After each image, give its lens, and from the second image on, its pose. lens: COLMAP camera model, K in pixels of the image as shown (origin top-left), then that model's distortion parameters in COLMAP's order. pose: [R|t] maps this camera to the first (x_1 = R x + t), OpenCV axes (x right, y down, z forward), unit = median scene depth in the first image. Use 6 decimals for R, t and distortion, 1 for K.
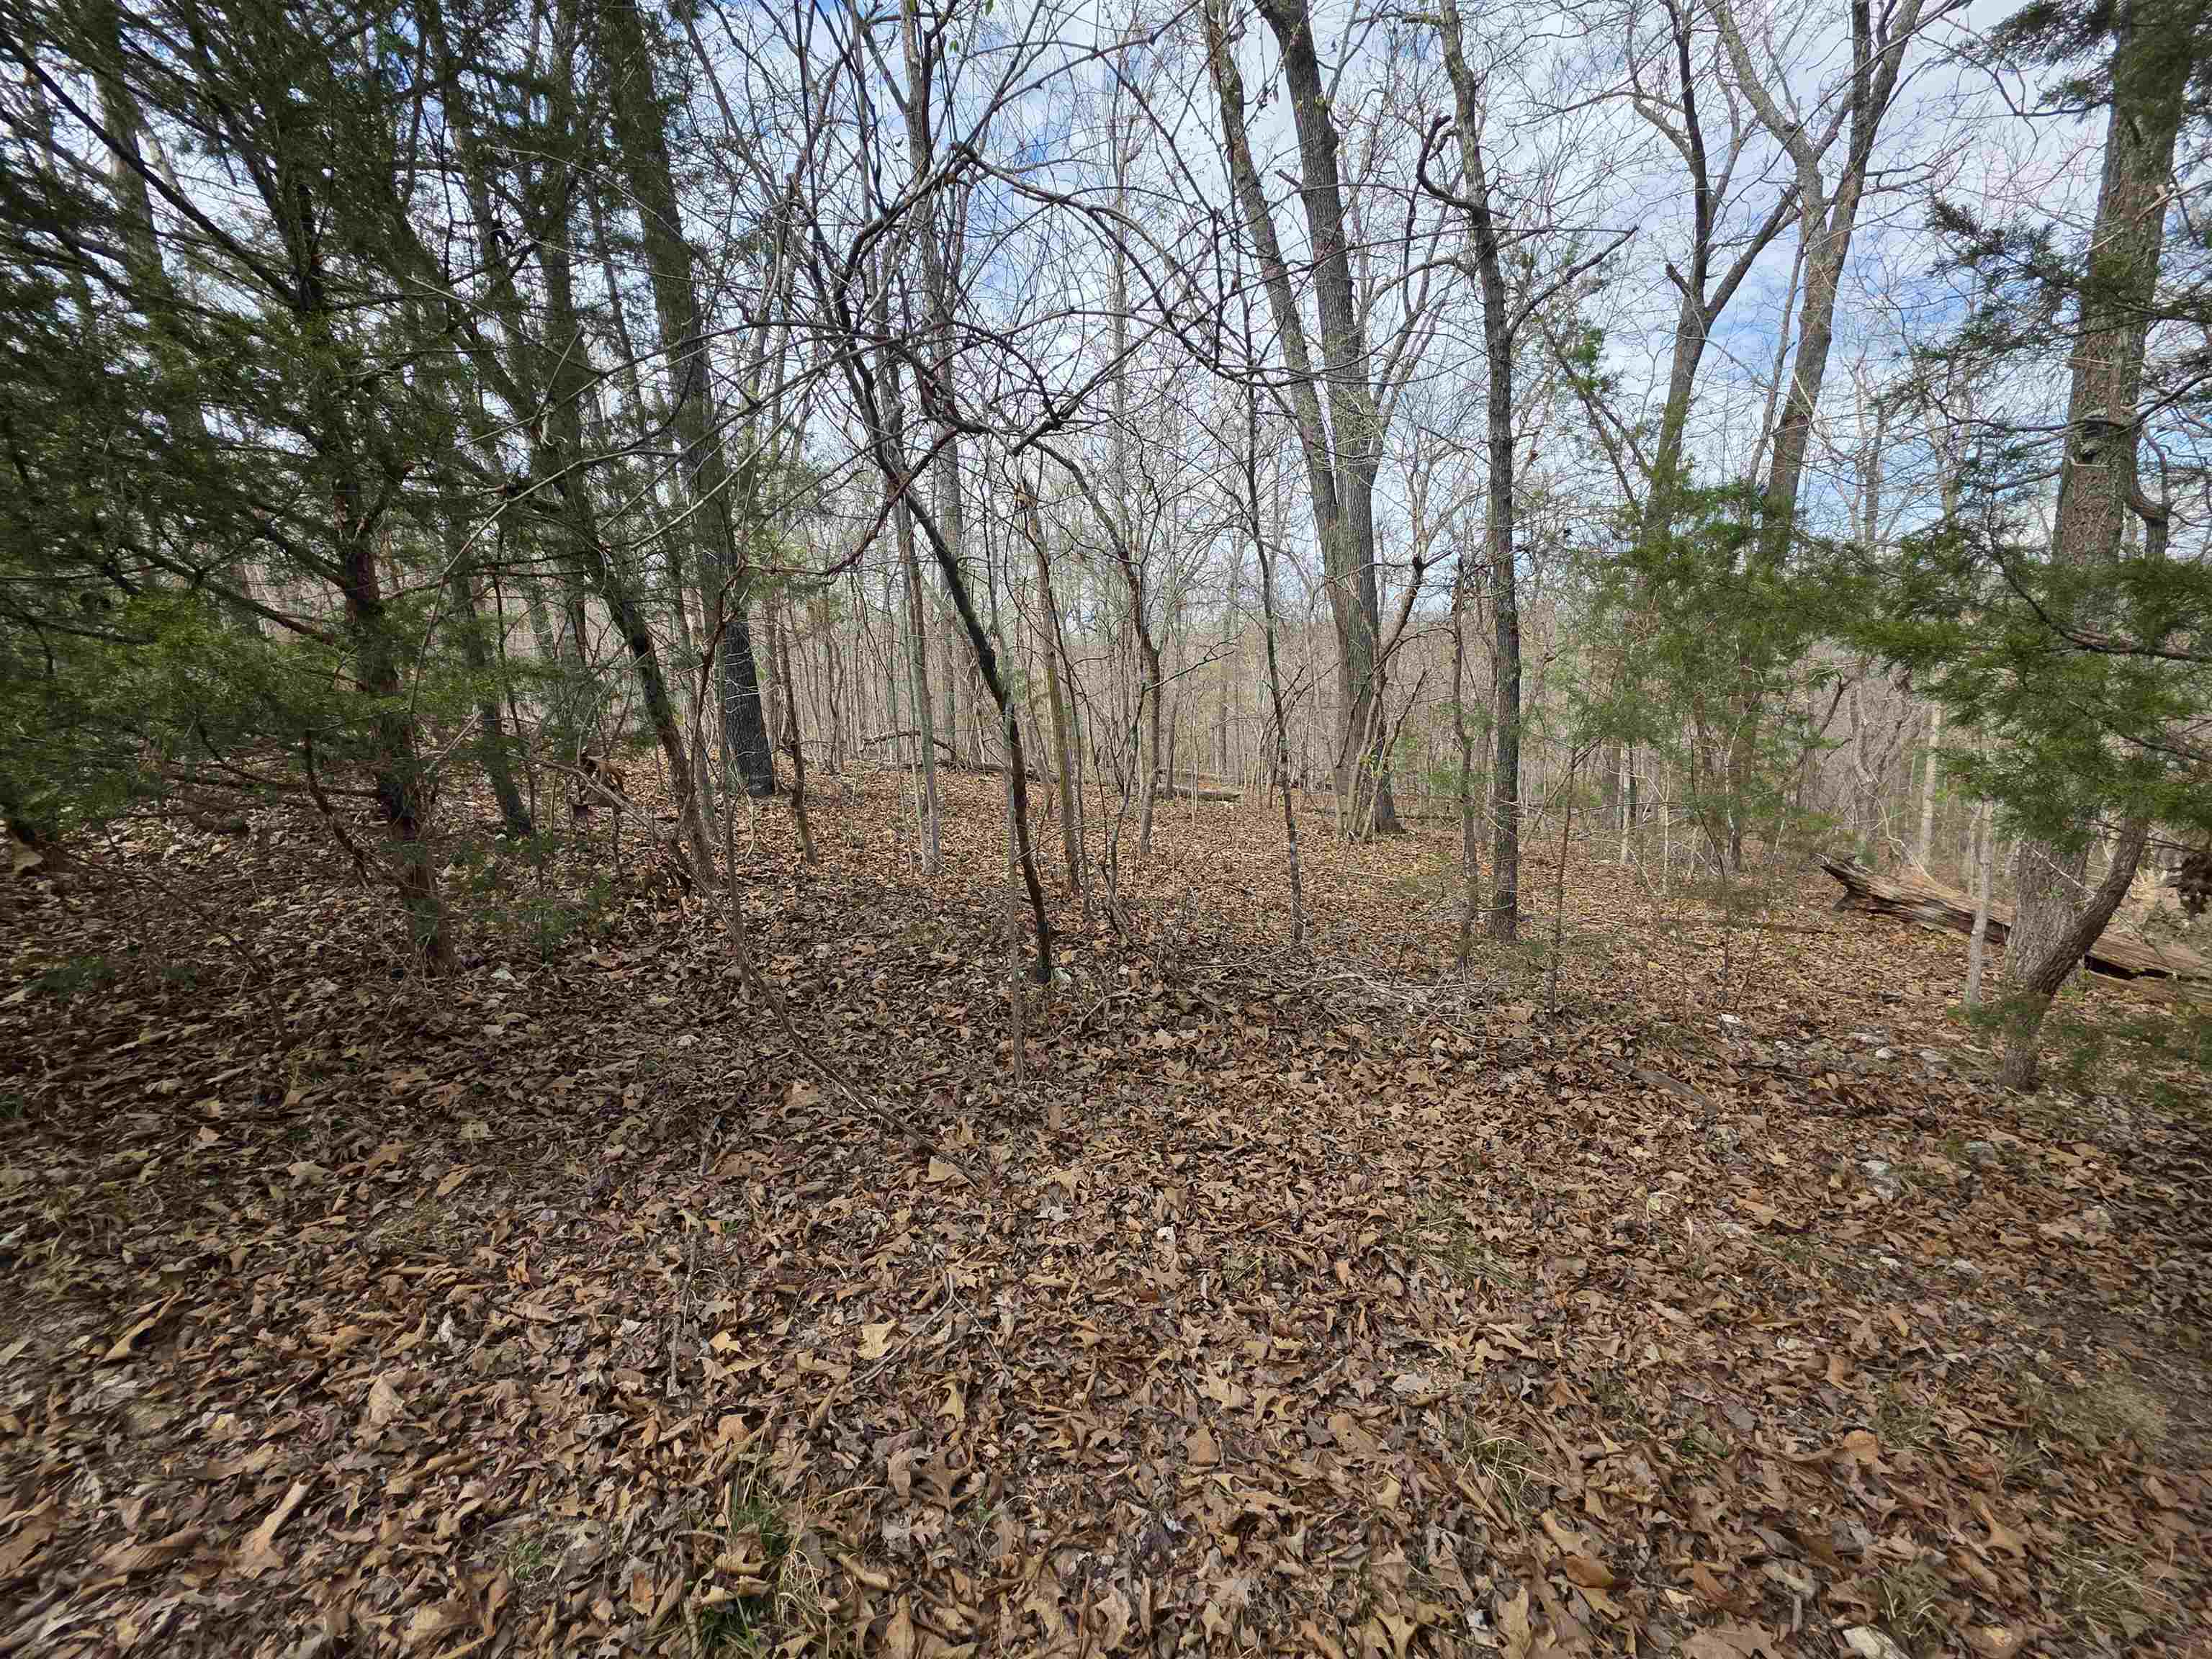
lens RADIAL K [[882.3, 0, 1113.7], [0, 882.3, 831.6], [0, 0, 1]] dist [0.002862, -0.000710]
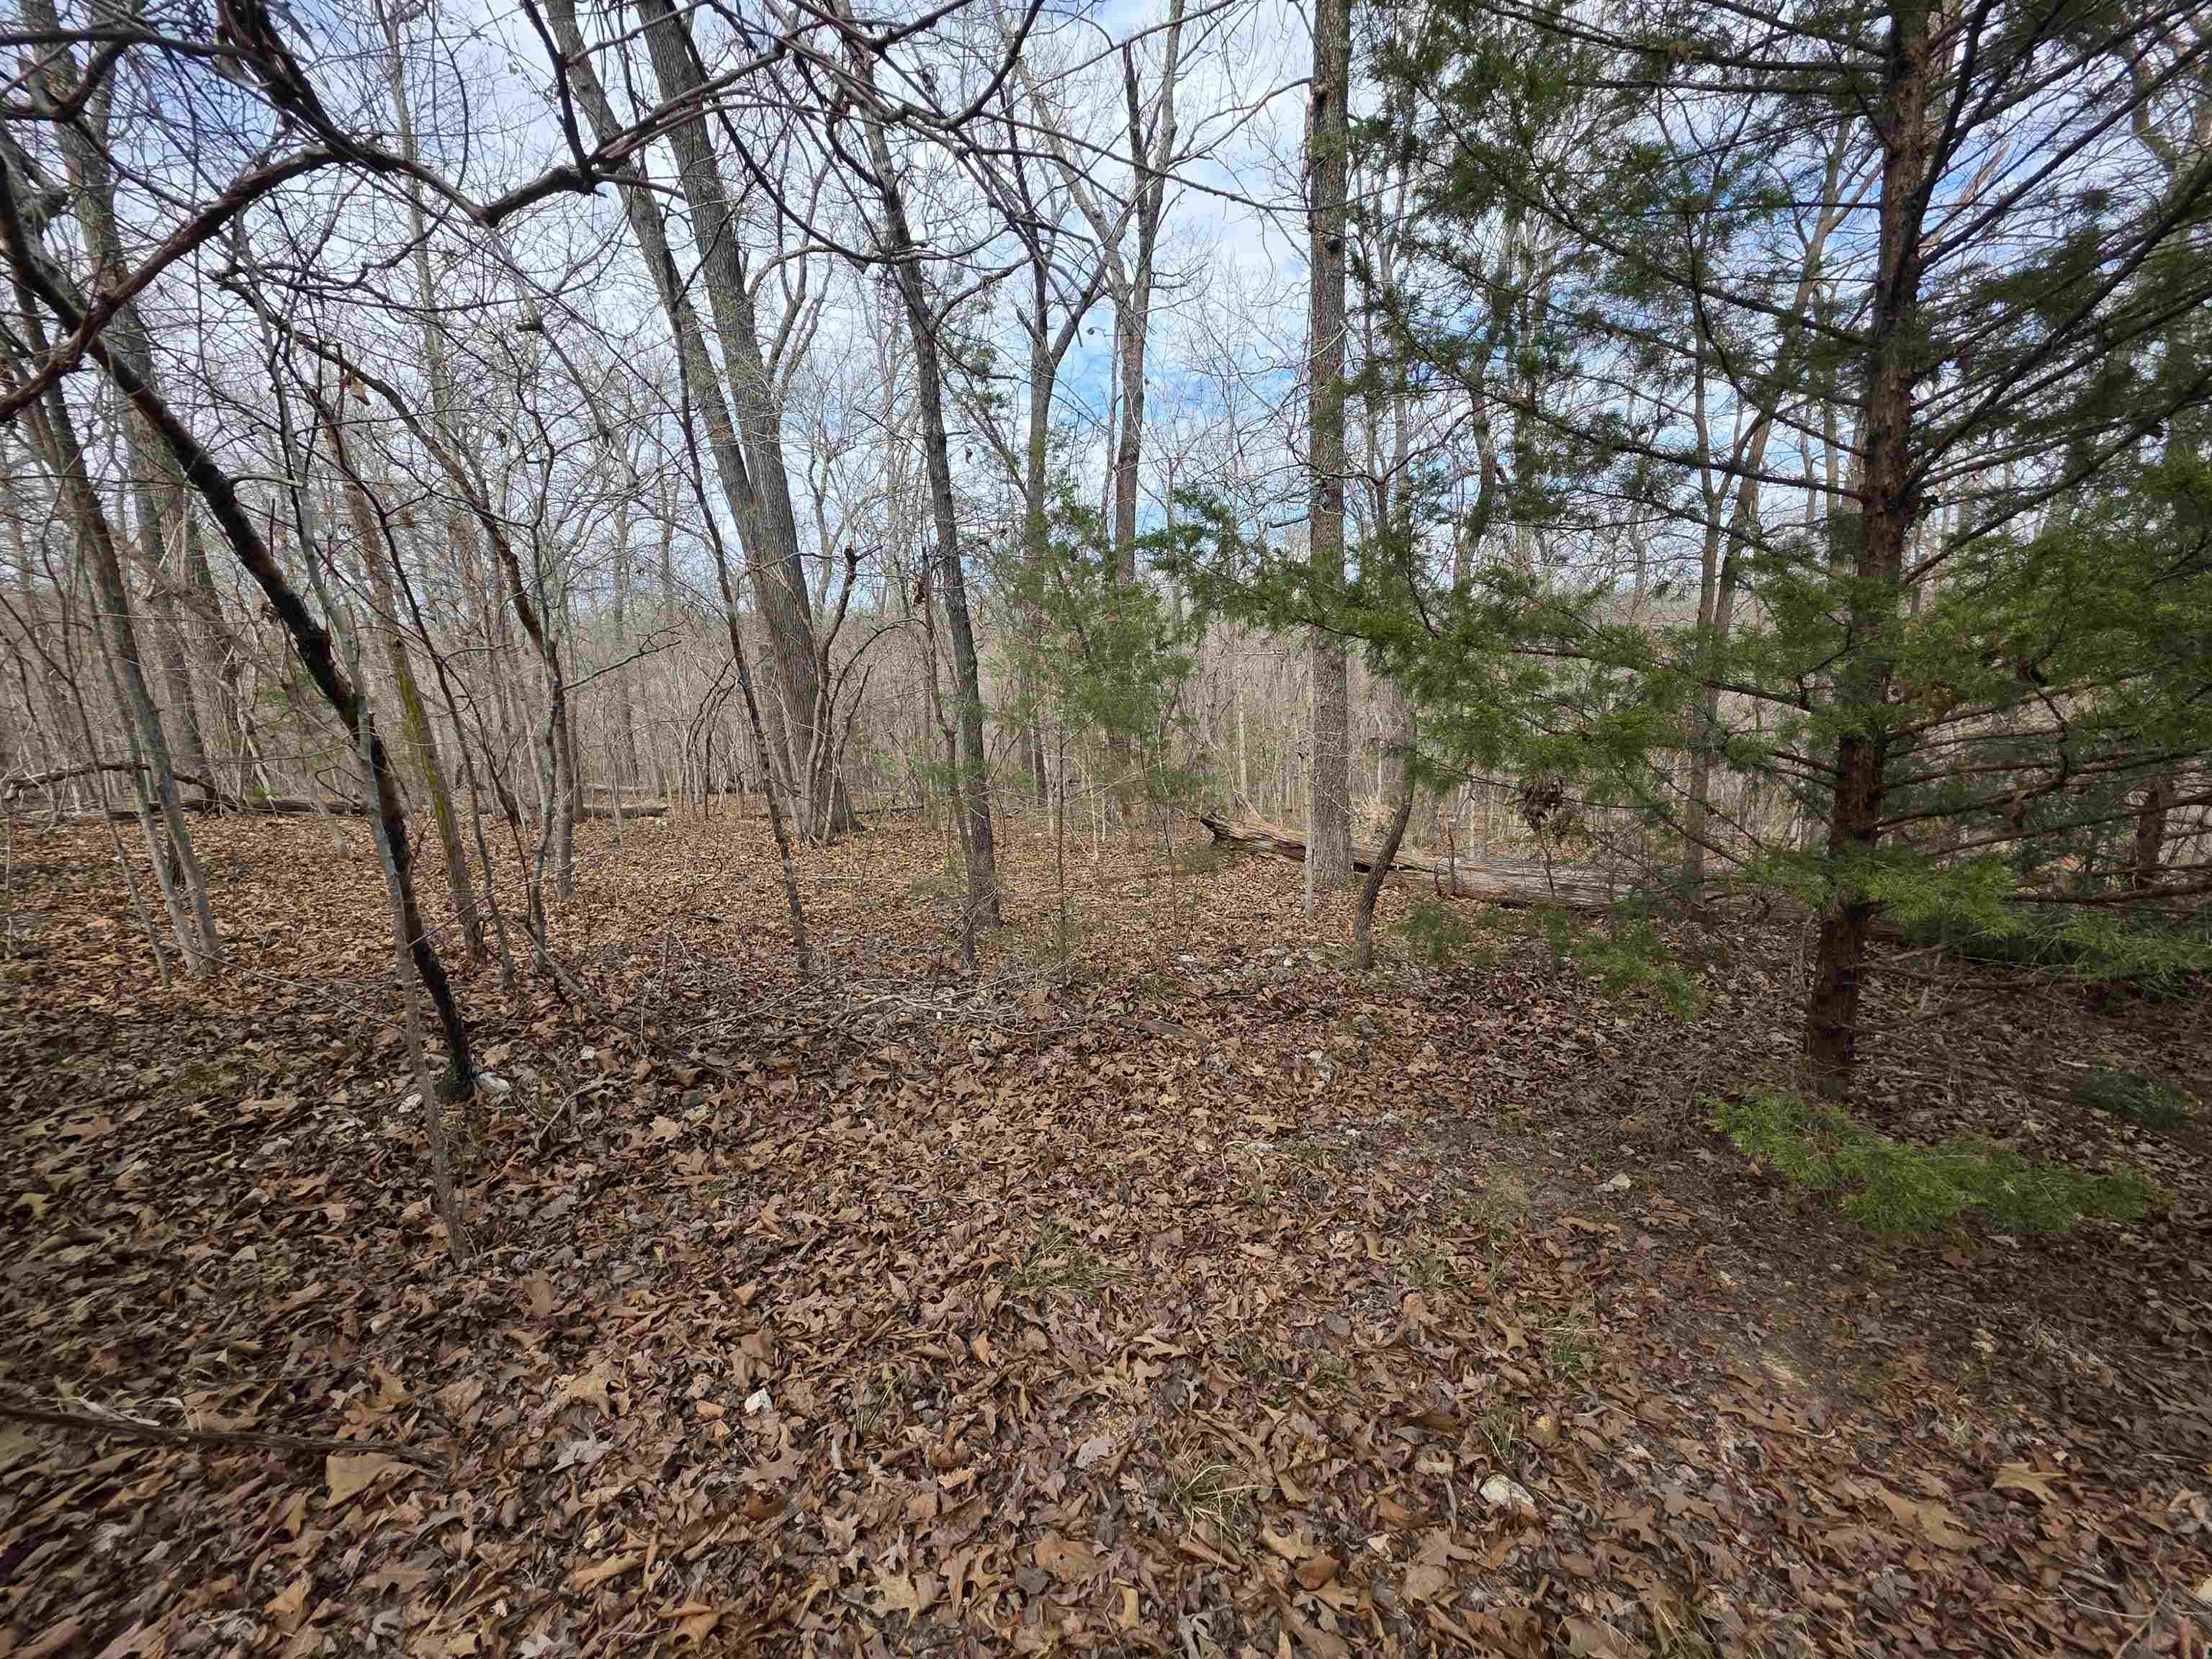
lens RADIAL K [[882.3, 0, 1112.9], [0, 882.3, 831.6], [0, 0, 1]] dist [0.002862, -0.000710]
pose [[0.810232, -0.116141, 0.574487, -0.045772], [0.113644, 0.992699, 0.040410, -0.017636], [-0.574986, 0.032545, 0.817516, 0.115456]]
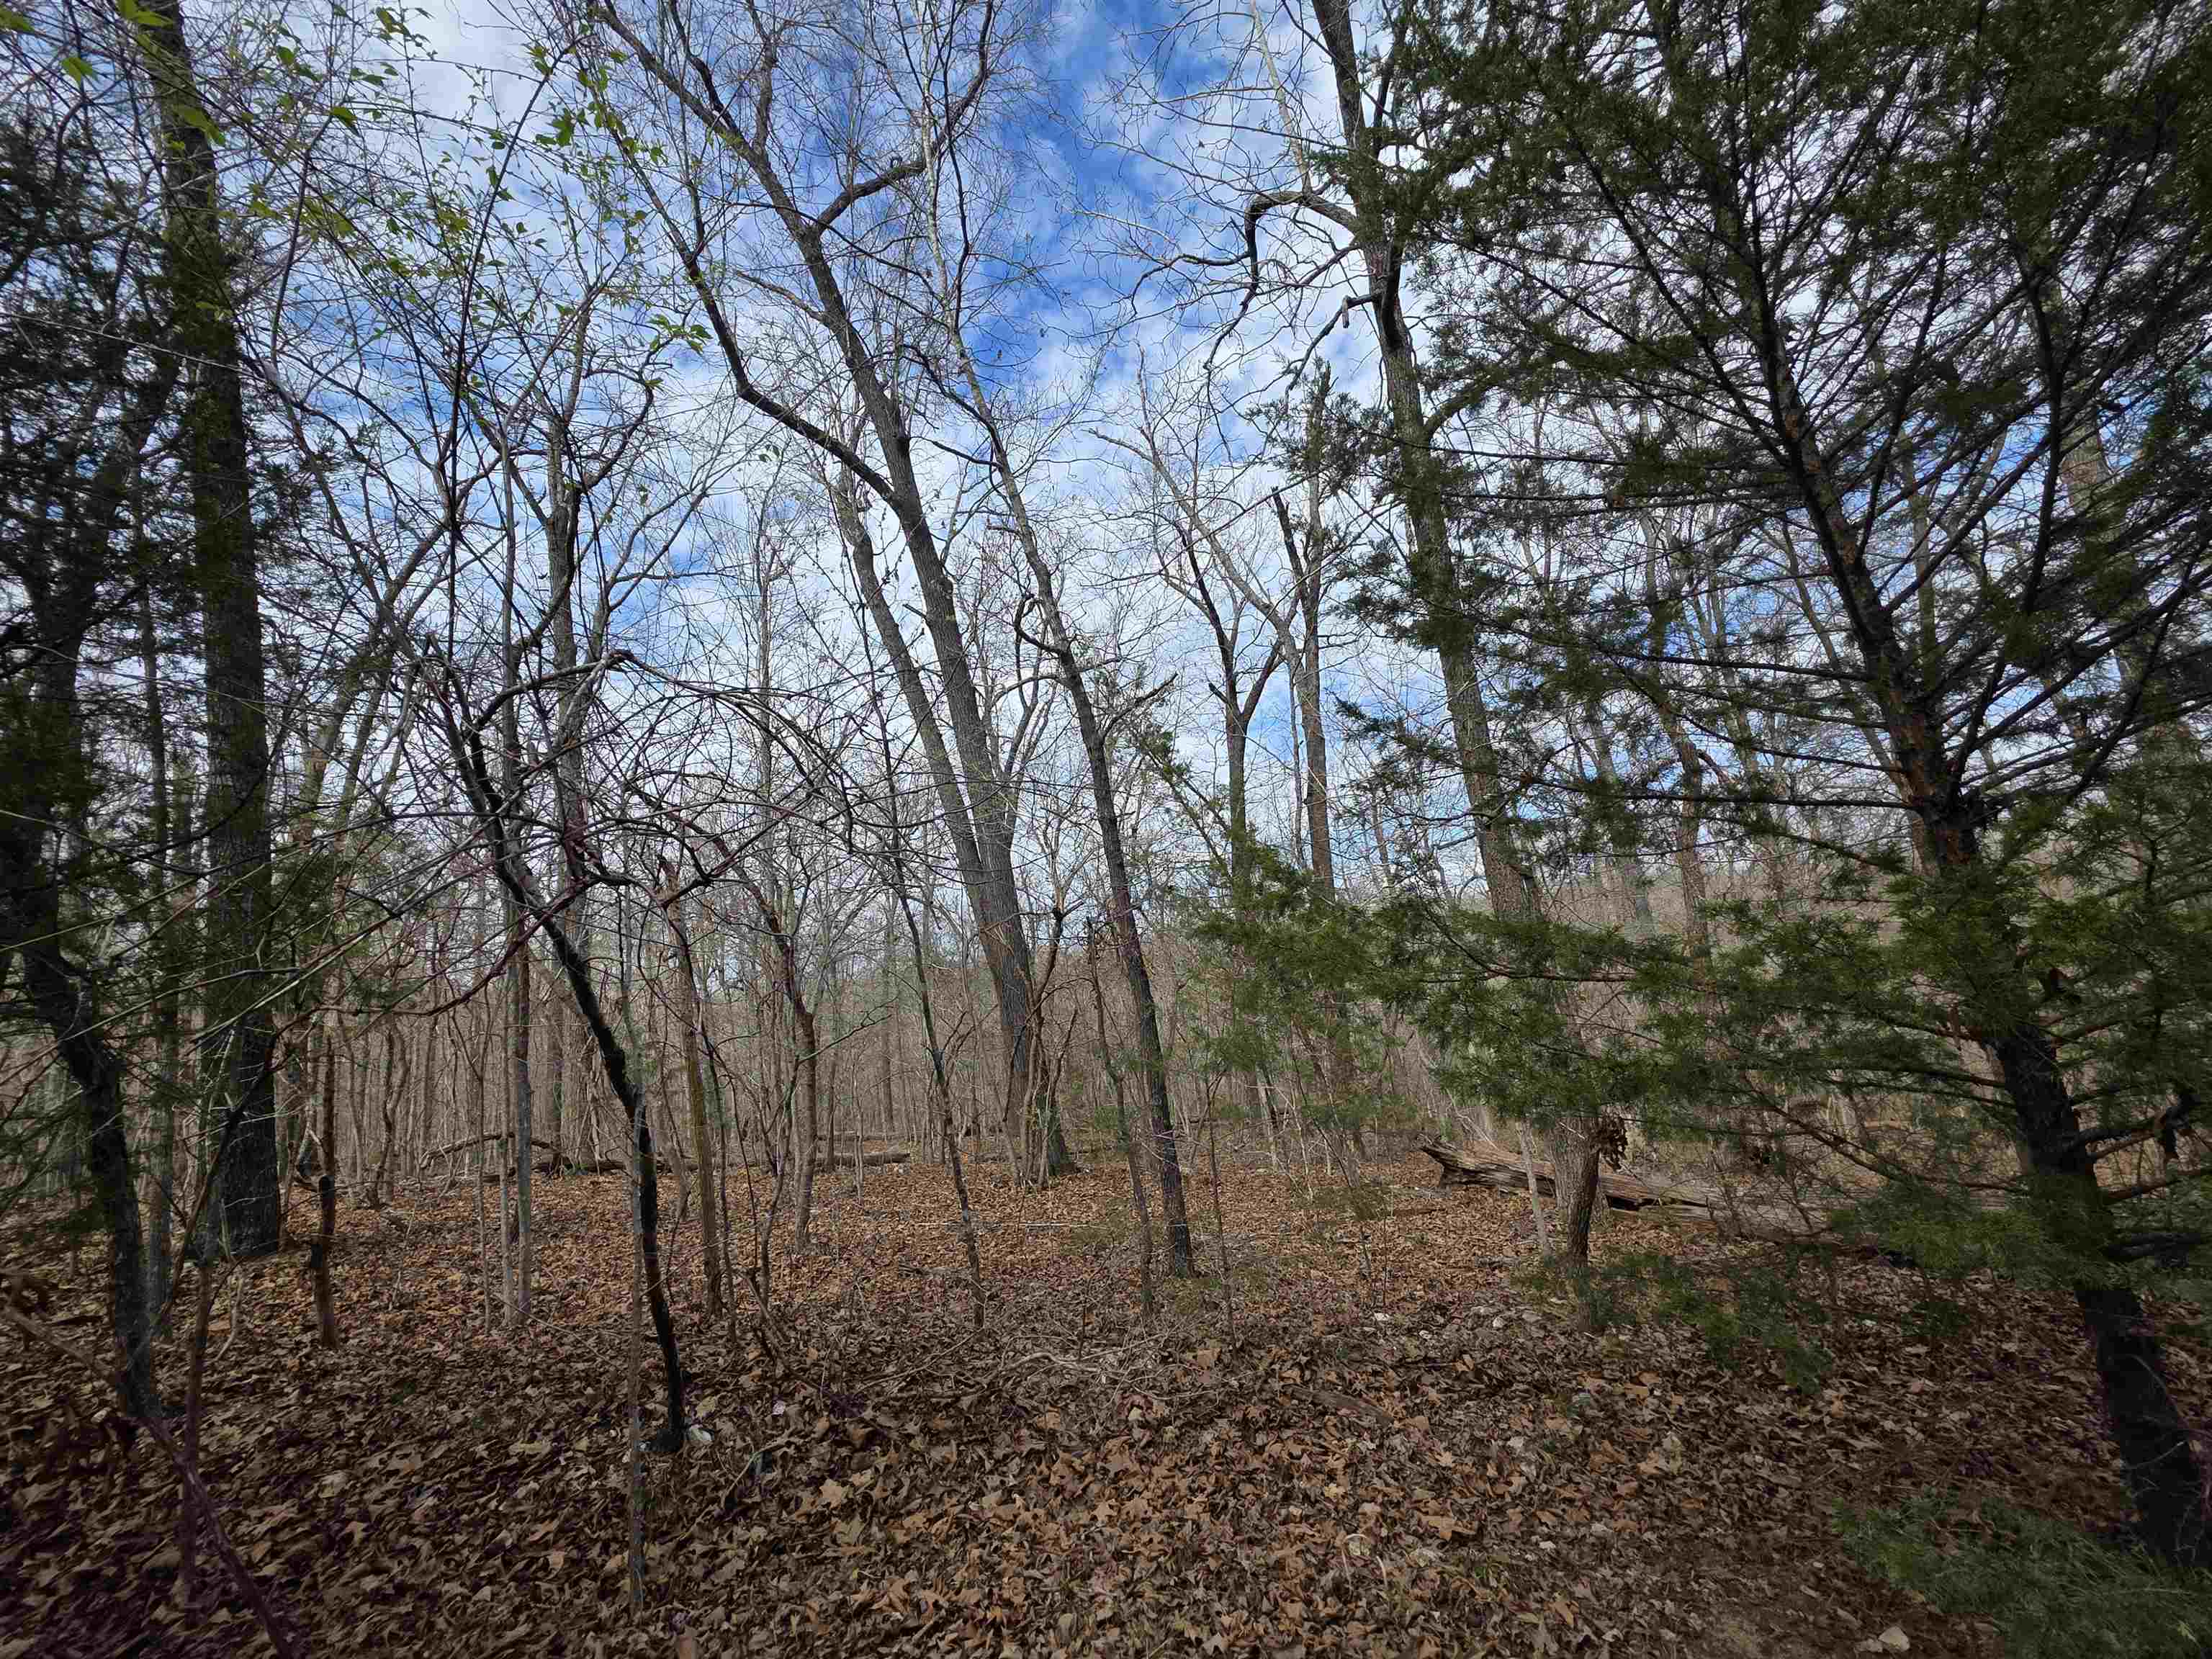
lens RADIAL K [[882.3, 0, 1113.2], [0, 882.3, 830.9], [0, 0, 1]] dist [0.002862, -0.000710]
pose [[0.928592, -0.011597, 0.370921, 0.000679], [0.149328, 0.926698, -0.344866, -0.018608], [-0.339732, 0.375629, 0.862256, -0.051354]]
